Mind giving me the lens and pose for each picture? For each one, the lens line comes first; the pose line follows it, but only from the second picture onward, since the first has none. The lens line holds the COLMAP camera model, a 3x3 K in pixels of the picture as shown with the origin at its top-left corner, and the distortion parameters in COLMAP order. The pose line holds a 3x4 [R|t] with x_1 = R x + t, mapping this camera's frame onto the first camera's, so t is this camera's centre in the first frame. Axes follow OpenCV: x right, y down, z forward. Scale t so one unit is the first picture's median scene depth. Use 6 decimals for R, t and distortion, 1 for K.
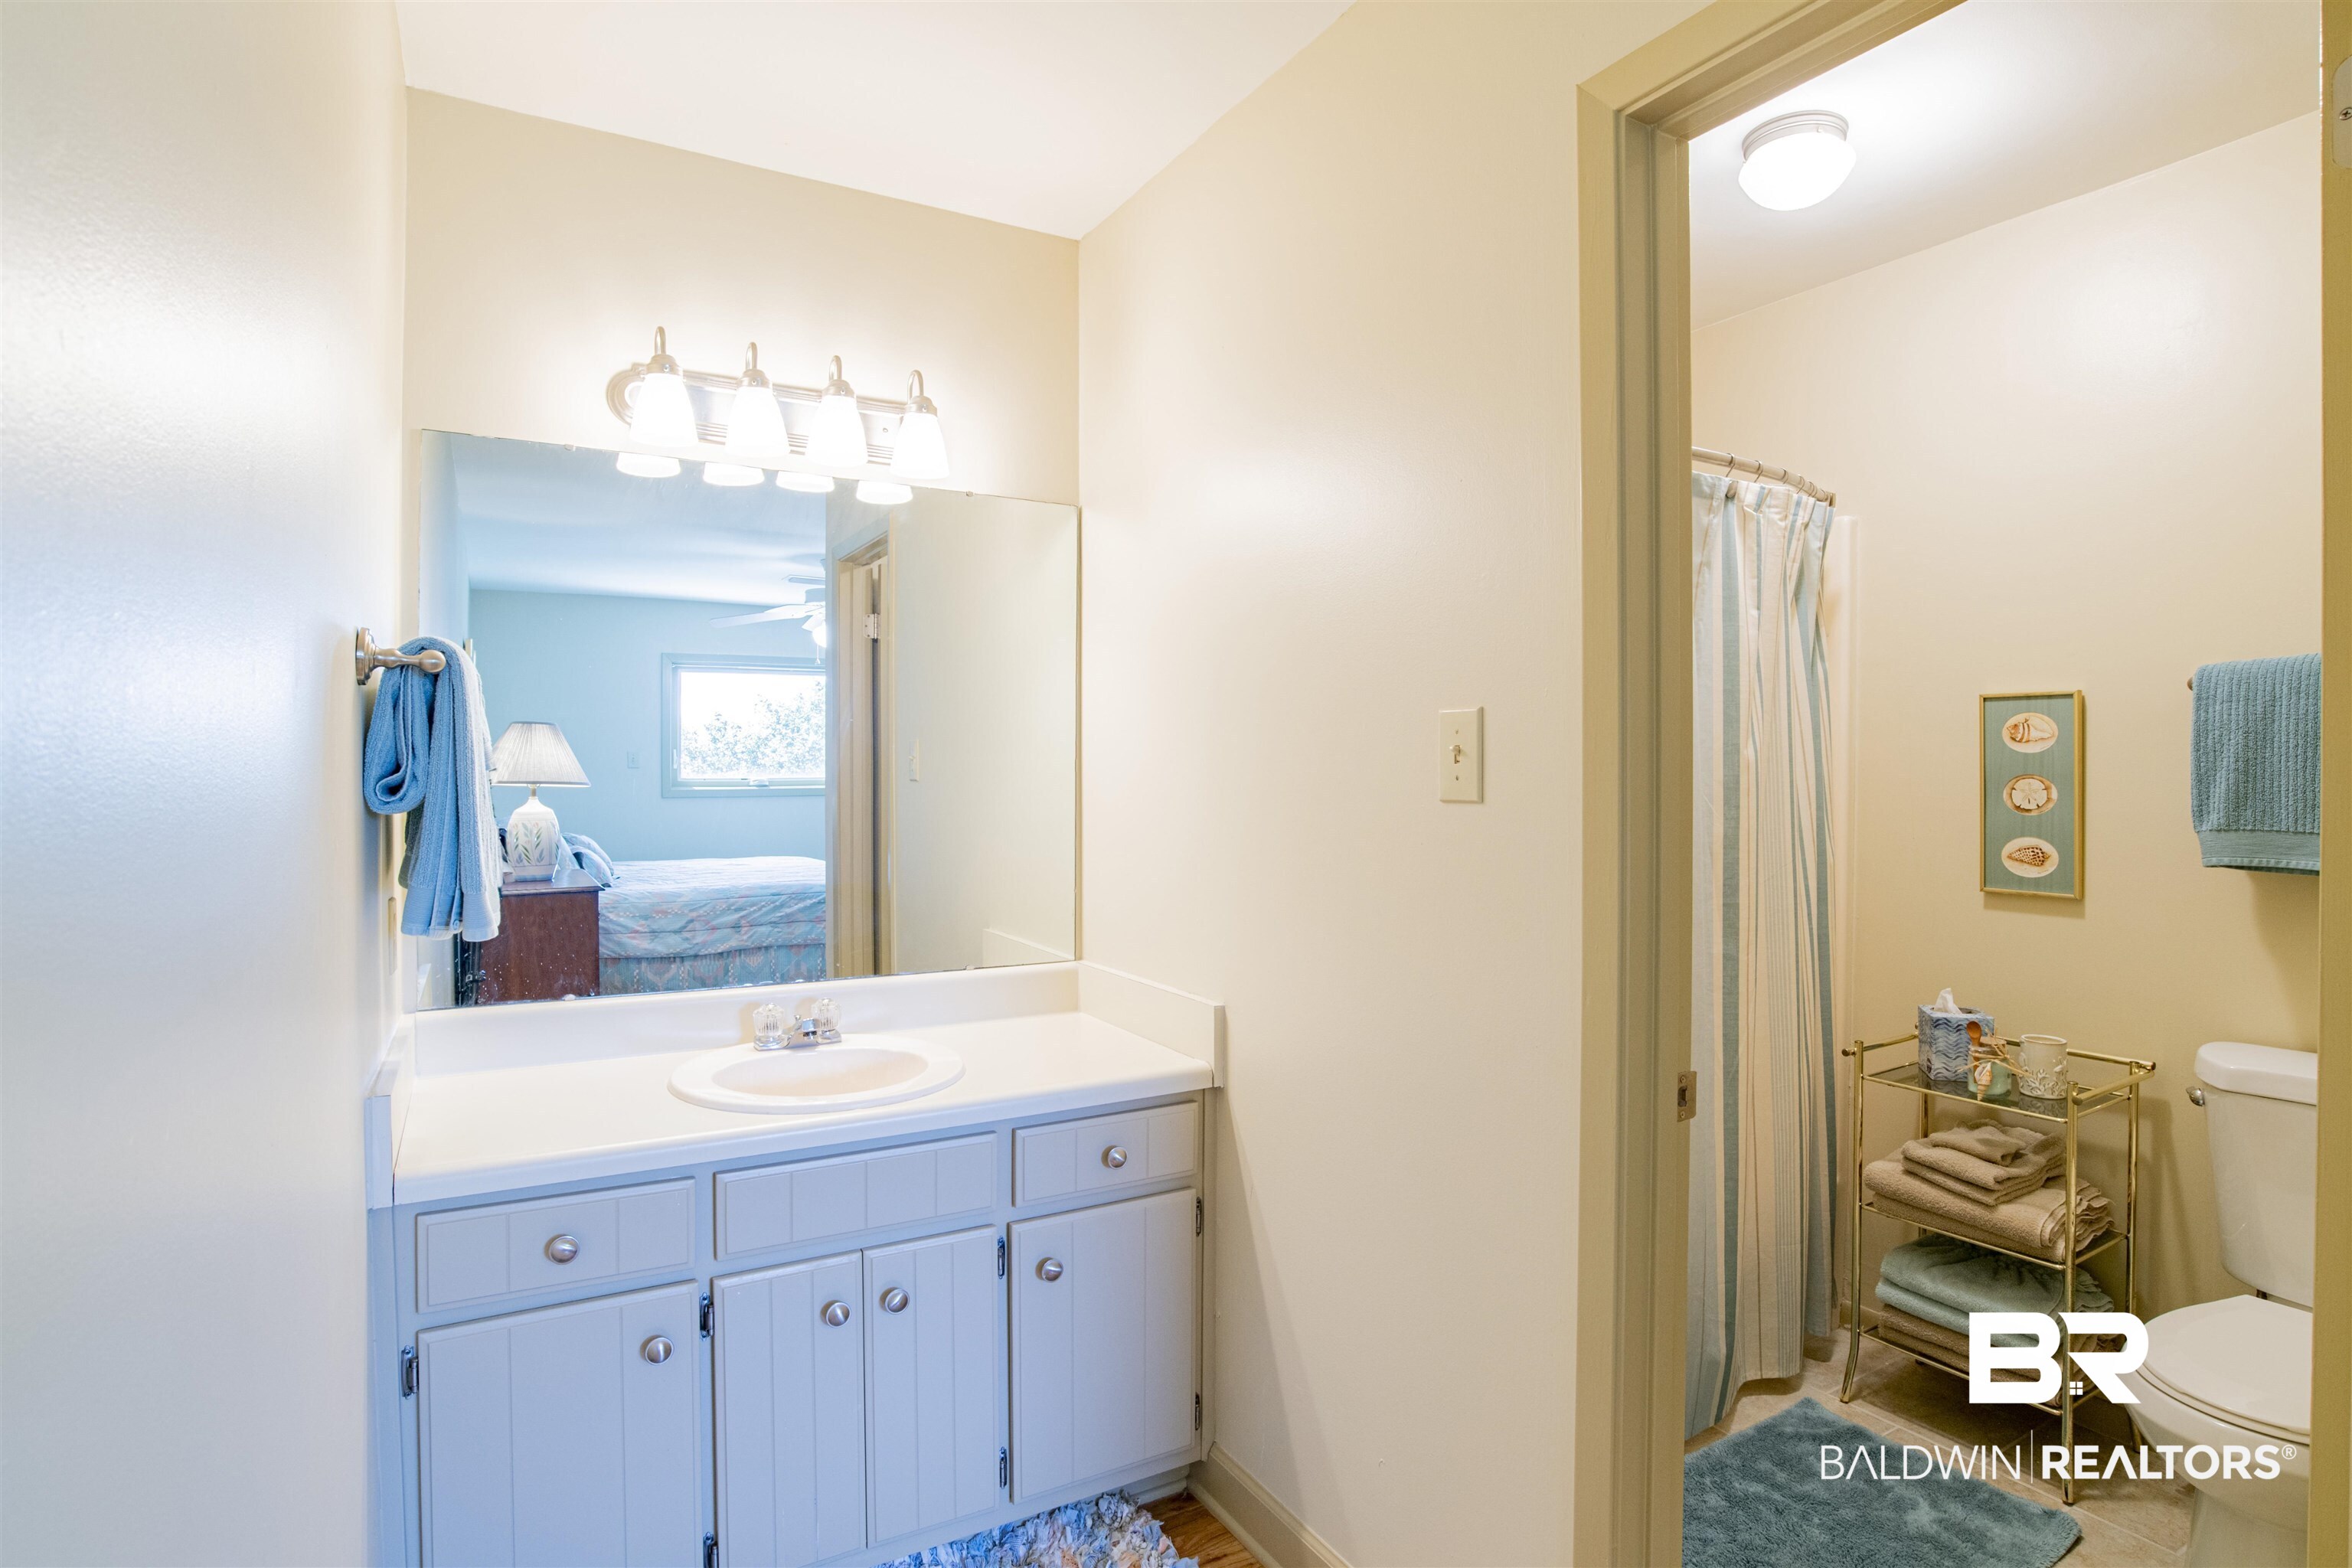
lens RADIAL K [[1198.4, 0, 1209.3], [0, 1198.4, 796.9], [0, 0, 1]] dist [-0.110493, 0.069139]
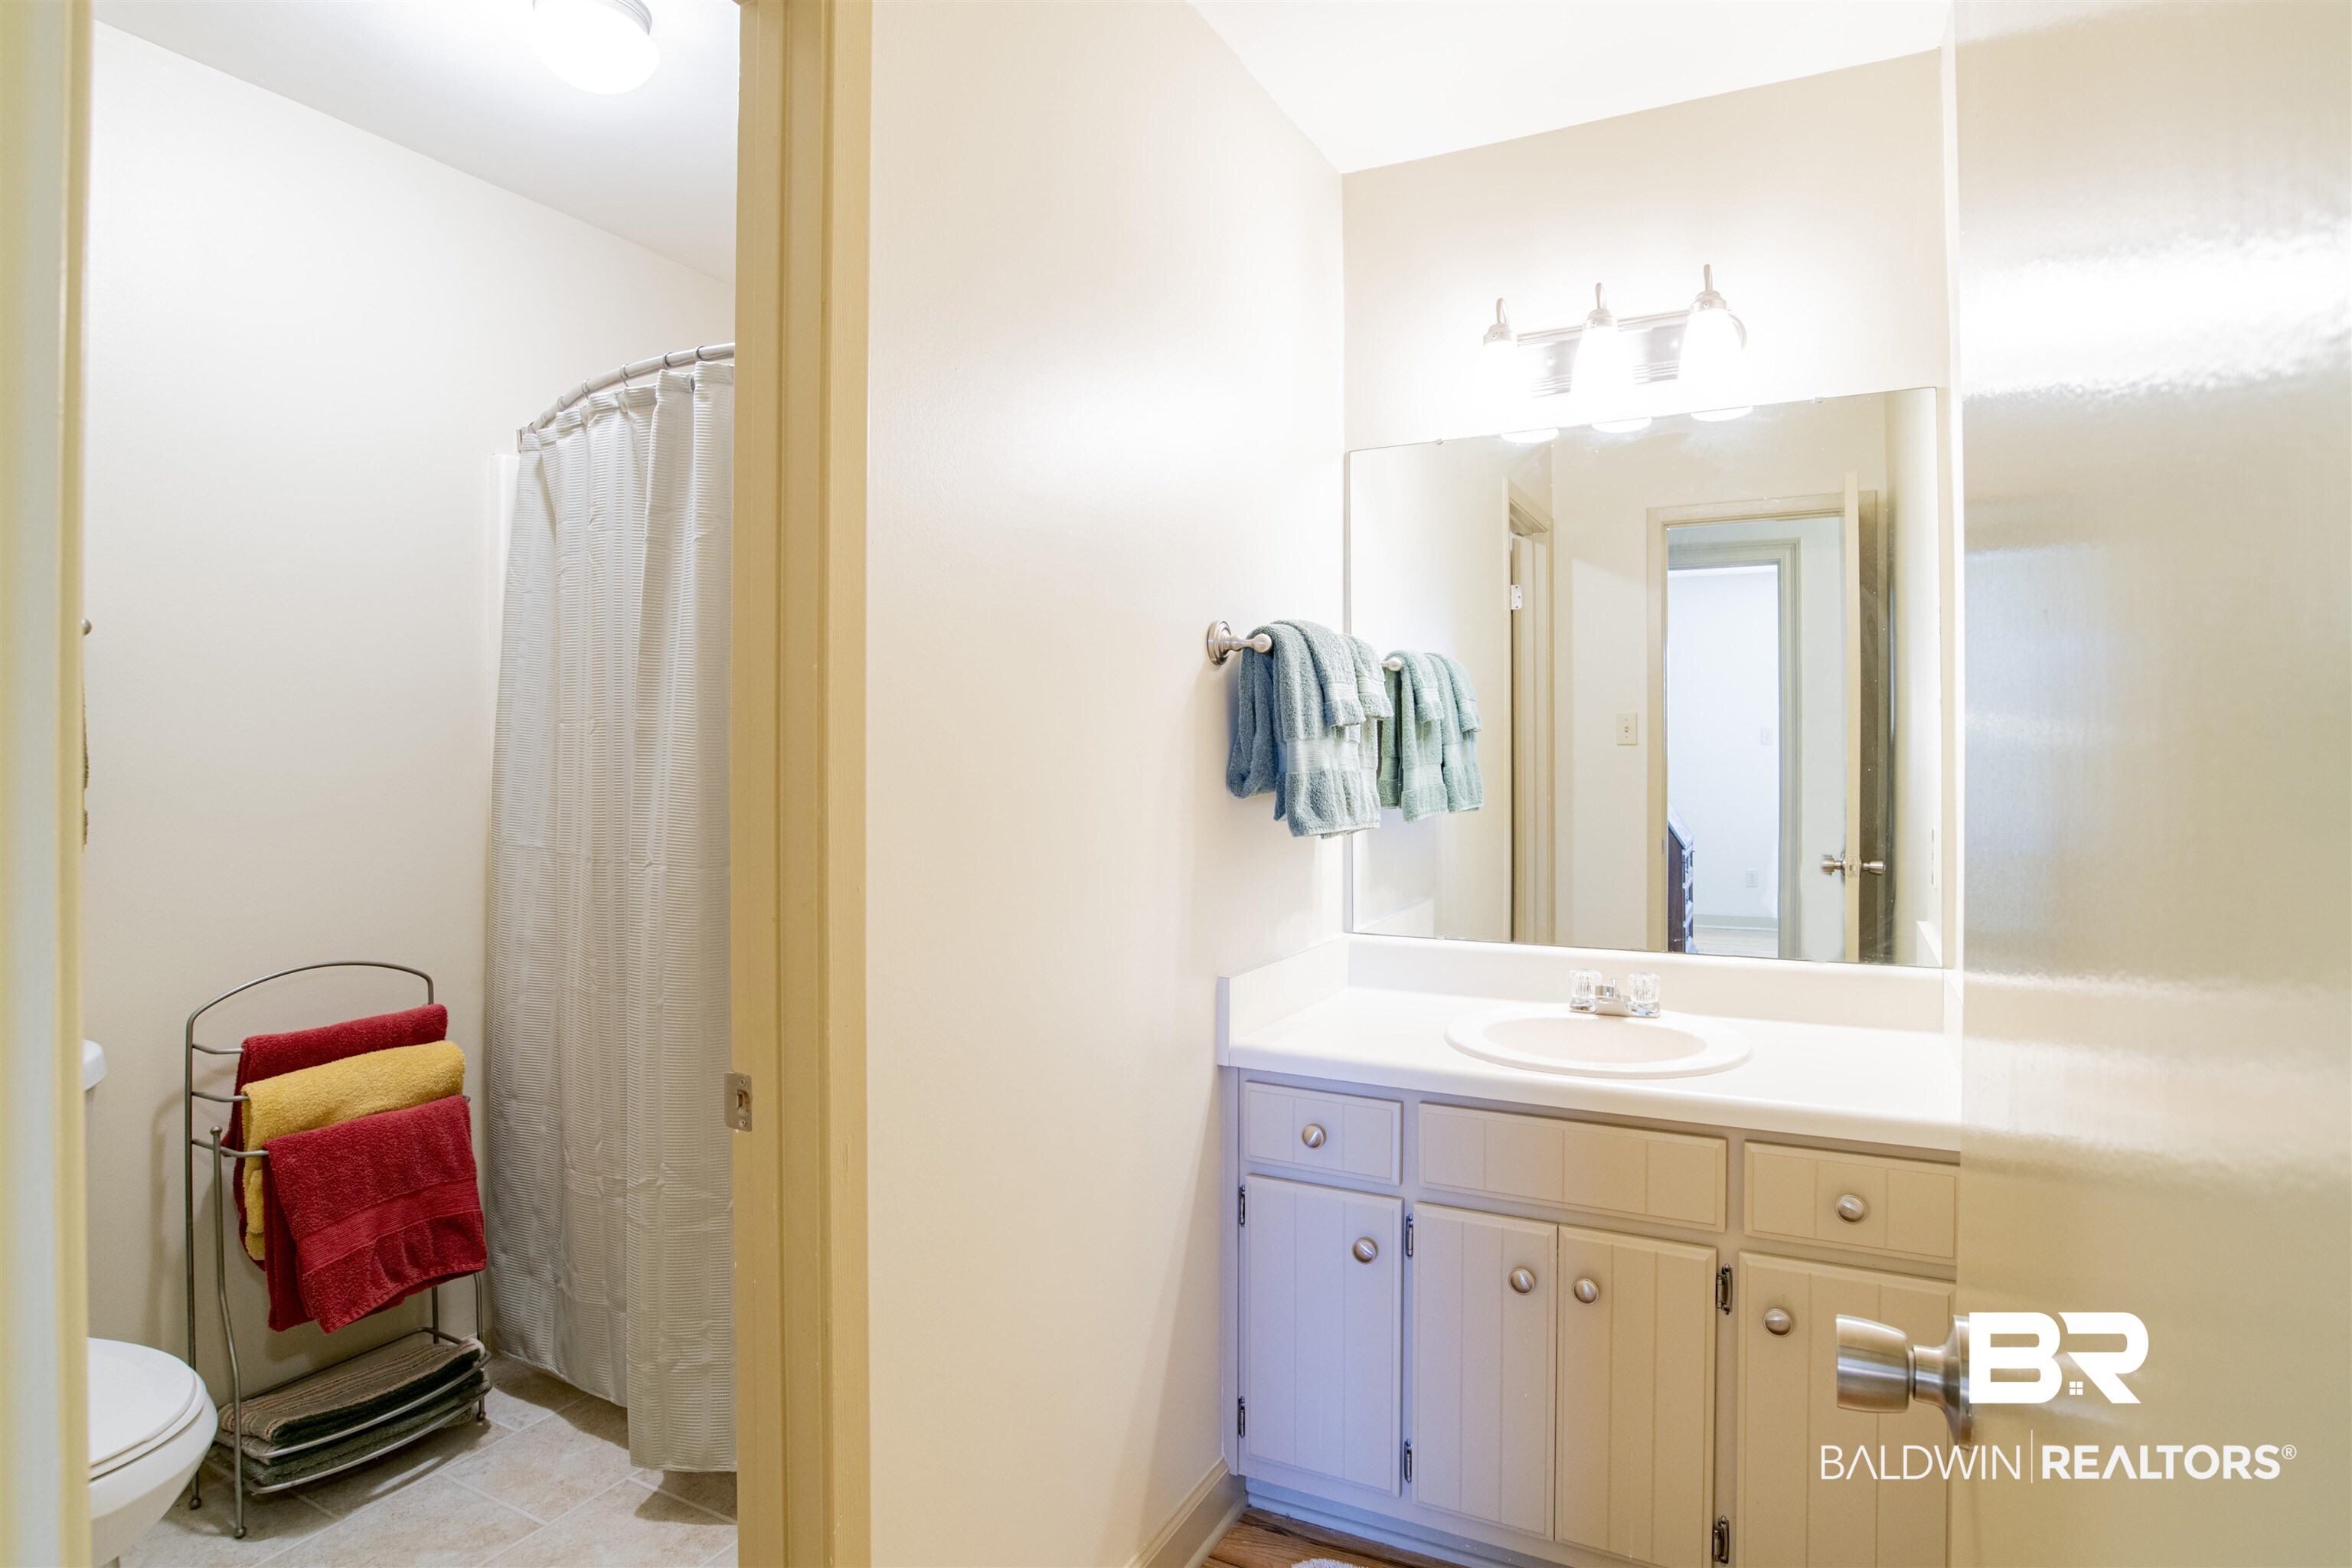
lens RADIAL K [[1212.1, 0, 1184.1], [0, 1212.1, 773.1], [0, 0, 1]] dist [-0.067845, 0.034115]
pose [[0.499995, 0.011225, -0.865955, 0.420192], [0.009207, 0.999791, 0.018276, -0.001788], [0.865979, -0.017111, 0.499787, 0.272149]]
